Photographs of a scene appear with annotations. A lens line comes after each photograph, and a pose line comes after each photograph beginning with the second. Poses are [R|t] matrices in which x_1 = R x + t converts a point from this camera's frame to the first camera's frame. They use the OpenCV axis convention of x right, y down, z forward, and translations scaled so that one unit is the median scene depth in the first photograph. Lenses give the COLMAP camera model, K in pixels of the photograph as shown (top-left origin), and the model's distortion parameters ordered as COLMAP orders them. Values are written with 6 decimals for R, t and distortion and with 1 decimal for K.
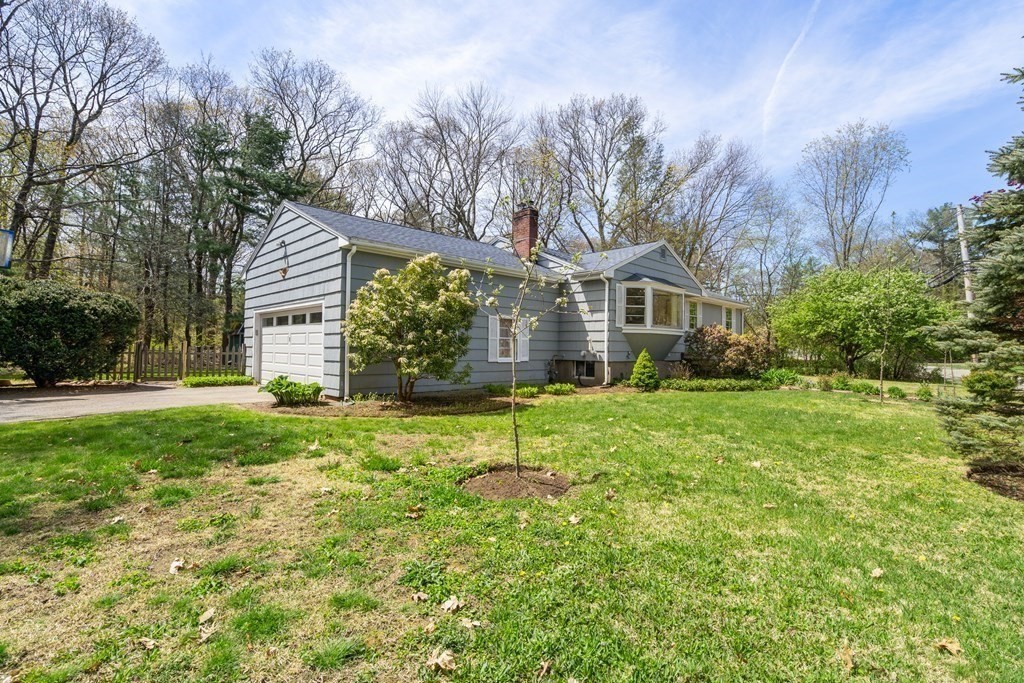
lens RADIAL K [[469.0, 0, 508.5], [0, 469.0, 339.6], [0, 0, 1]] dist [-0.008708, 0.003200]
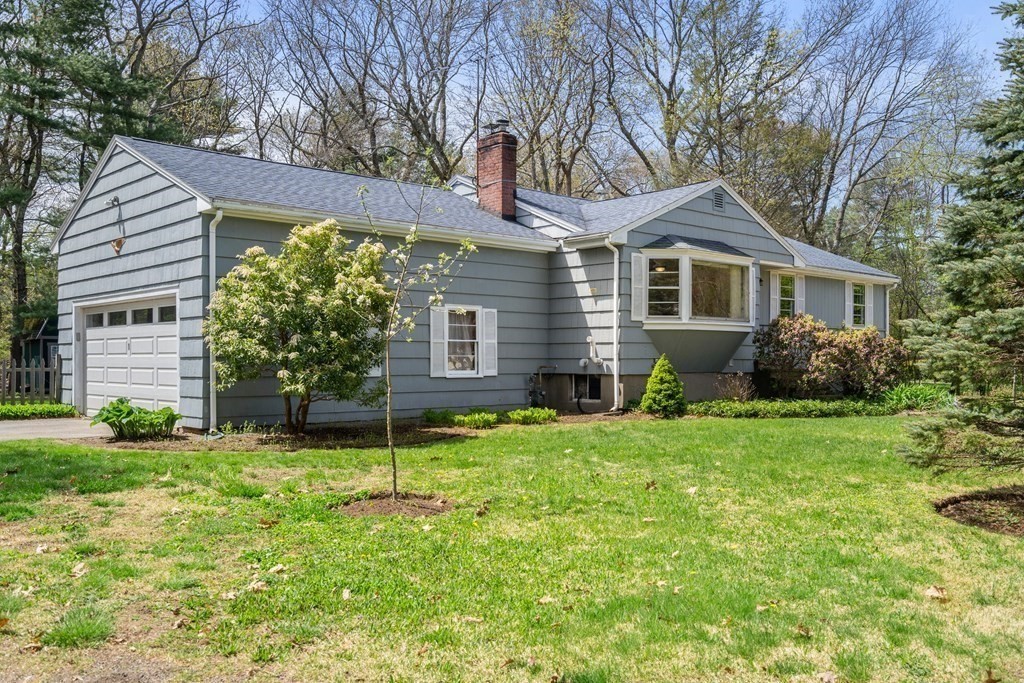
lens RADIAL K [[916.1, 0, 517.5], [0, 916.1, 364.7], [0, 0, 1]] dist [0.003118, 0.010761]
pose [[0.999409, -0.012246, -0.032106, 0.110509], [0.013040, 0.999611, 0.024642, 0.000228], [0.031791, -0.025046, 0.999181, -0.251146]]
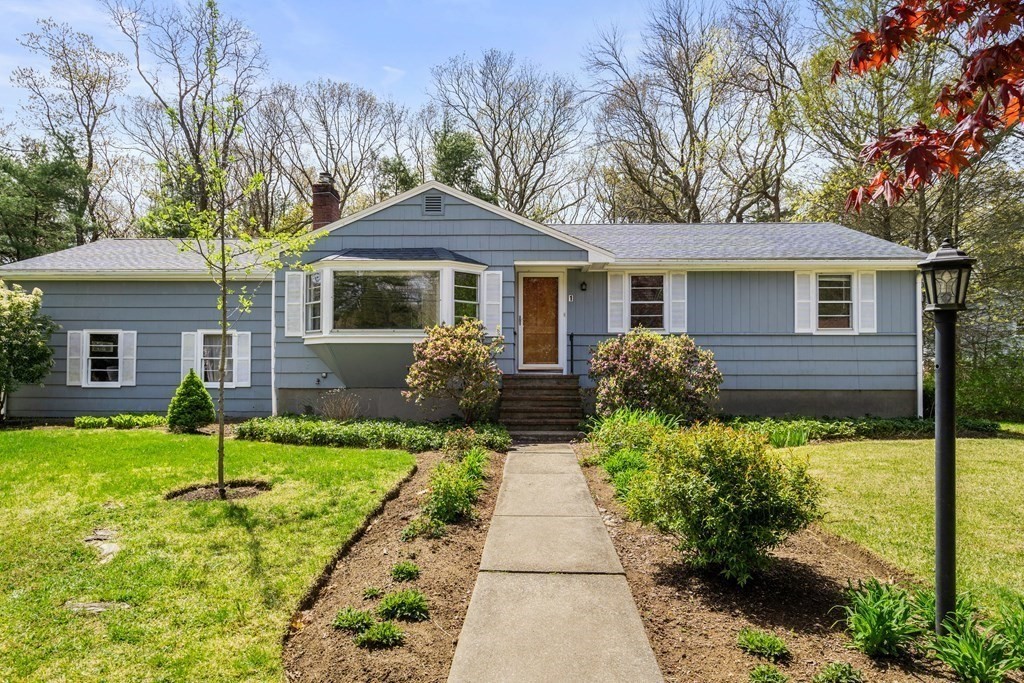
lens RADIAL K [[605.9, 0, 501.1], [0, 605.9, 365.7], [0, 0, 1]] dist [0.010504, 0.000320]
pose [[0.696035, -0.021835, -0.717676, 1.038942], [0.021314, 0.999725, -0.009745, 0.028986], [0.717692, -0.008514, 0.696309, 0.603955]]
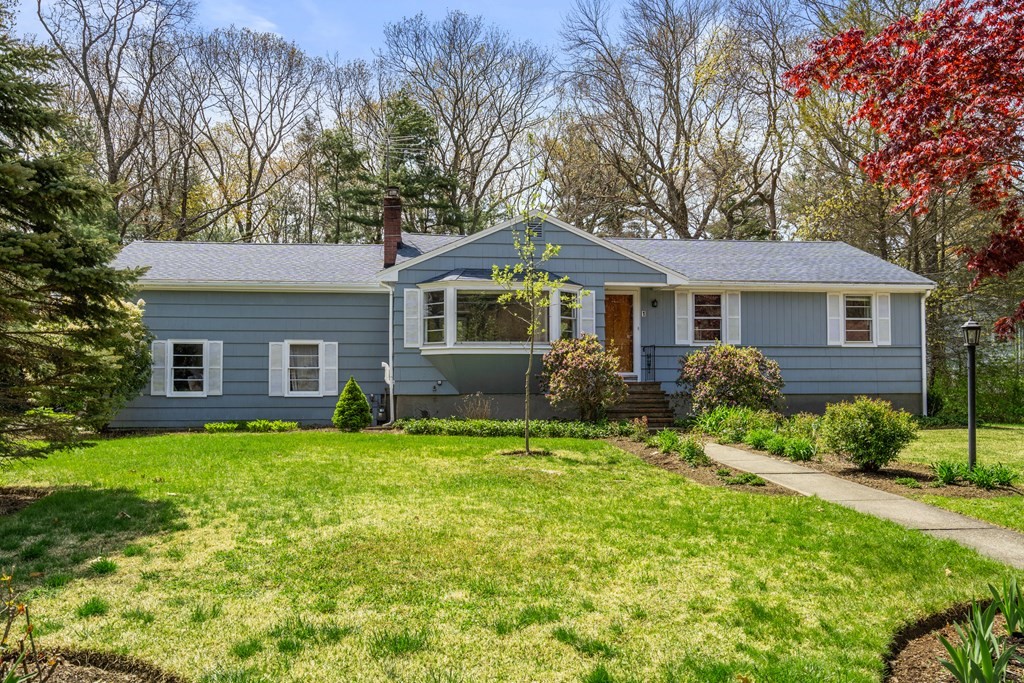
lens RADIAL K [[790.6, 0, 516.7], [0, 790.6, 373.7], [0, 0, 1]] dist [0.016524, -0.009227]
pose [[0.801508, -0.028245, -0.597316, 1.086514], [0.026557, 0.999580, -0.011631, 0.032350], [0.597394, -0.006541, 0.801921, 0.106843]]
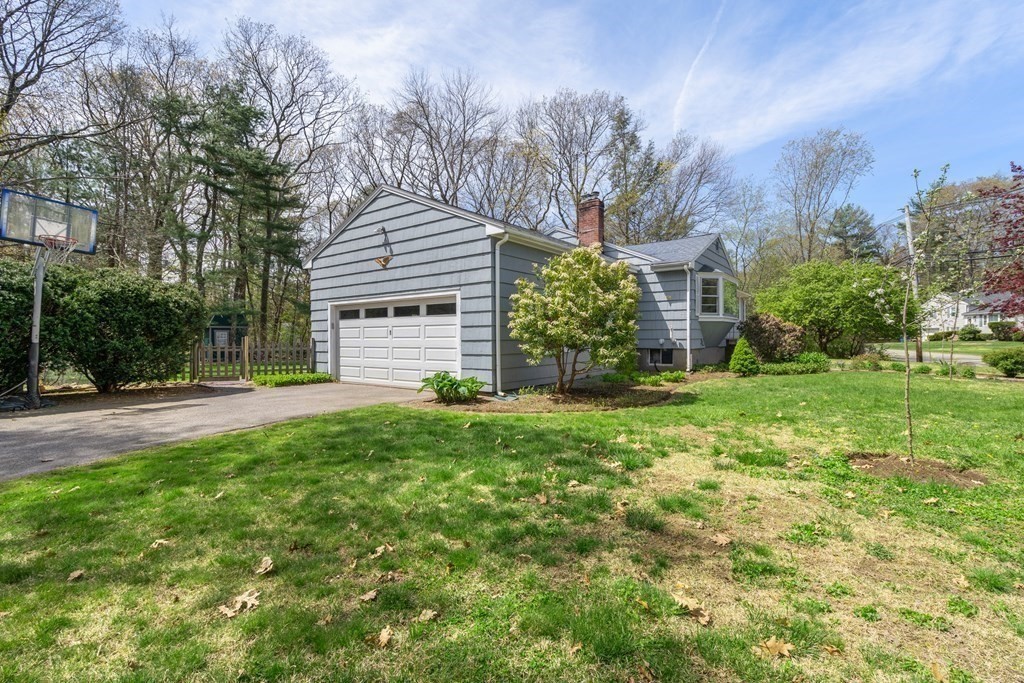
lens RADIAL K [[469.0, 0, 487.8], [0, 469.0, 333.0], [0, 0, 1]] dist [-0.008708, 0.003200]
pose [[0.989093, -0.016089, 0.146409, -0.372637], [0.015092, 0.999855, 0.007917, -0.003814], [-0.146515, -0.005621, 0.989193, 0.037600]]
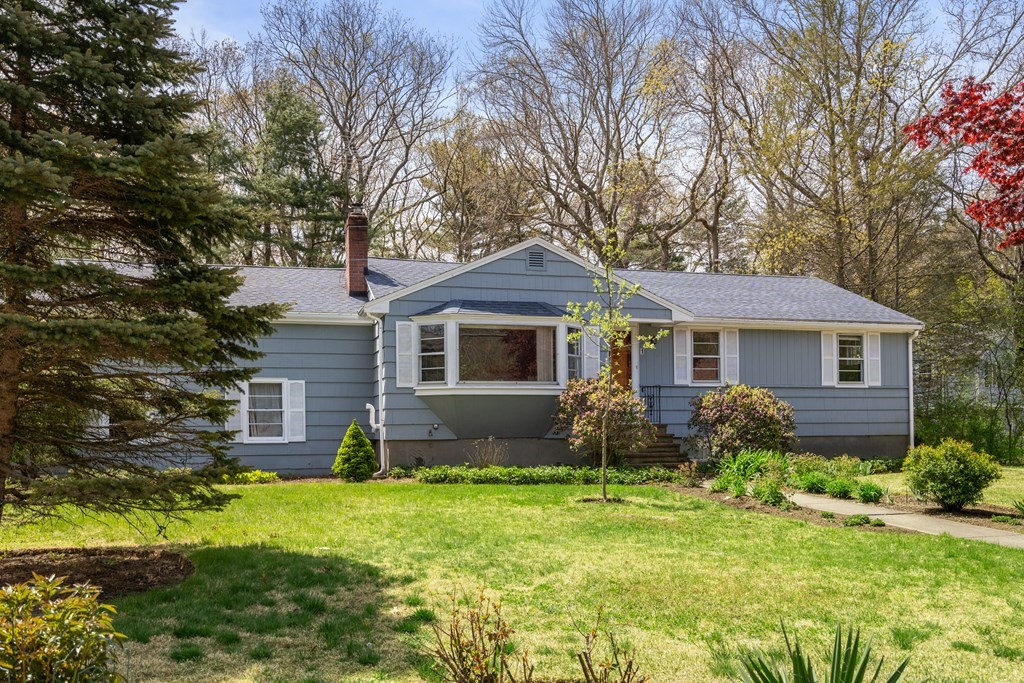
lens RADIAL K [[916.1, 0, 526.2], [0, 916.1, 422.9], [0, 0, 1]] dist [0.003118, 0.010761]
pose [[0.890964, -0.026136, -0.453321, 0.949493], [0.030275, 0.999540, 0.001876, 0.025241], [0.453063, -0.015396, 0.891345, -0.061512]]
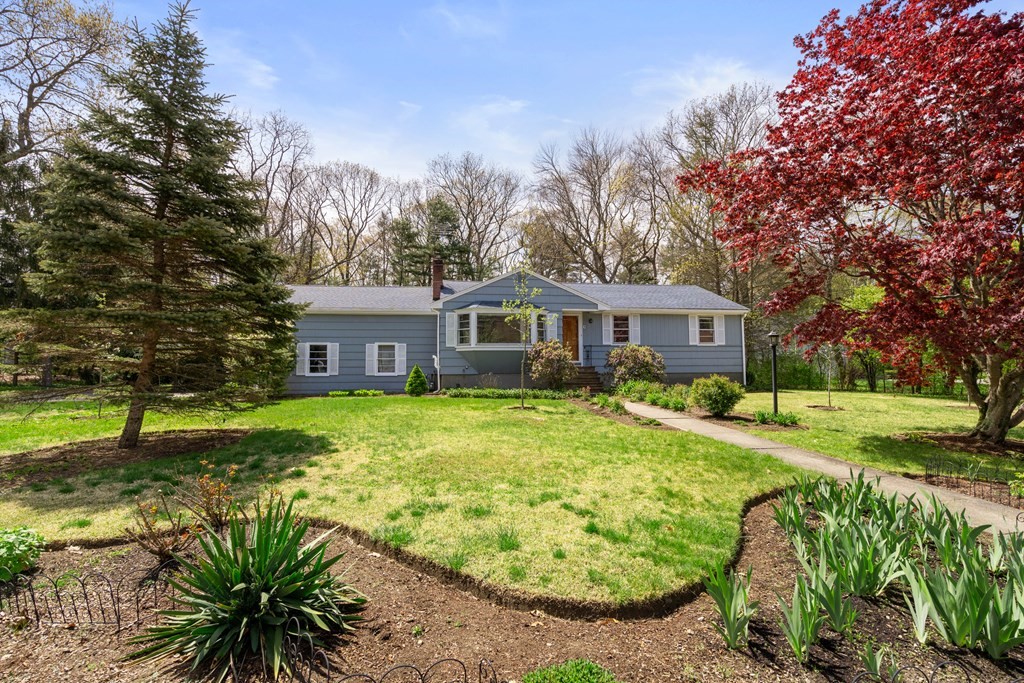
lens RADIAL K [[469.0, 0, 514.4], [0, 469.0, 346.5], [0, 0, 1]] dist [-0.008708, 0.003200]
pose [[0.815830, -0.049542, -0.576165, 1.081672], [0.030332, 0.998618, -0.042918, 0.031000], [0.577495, 0.017537, 0.816206, 0.074456]]
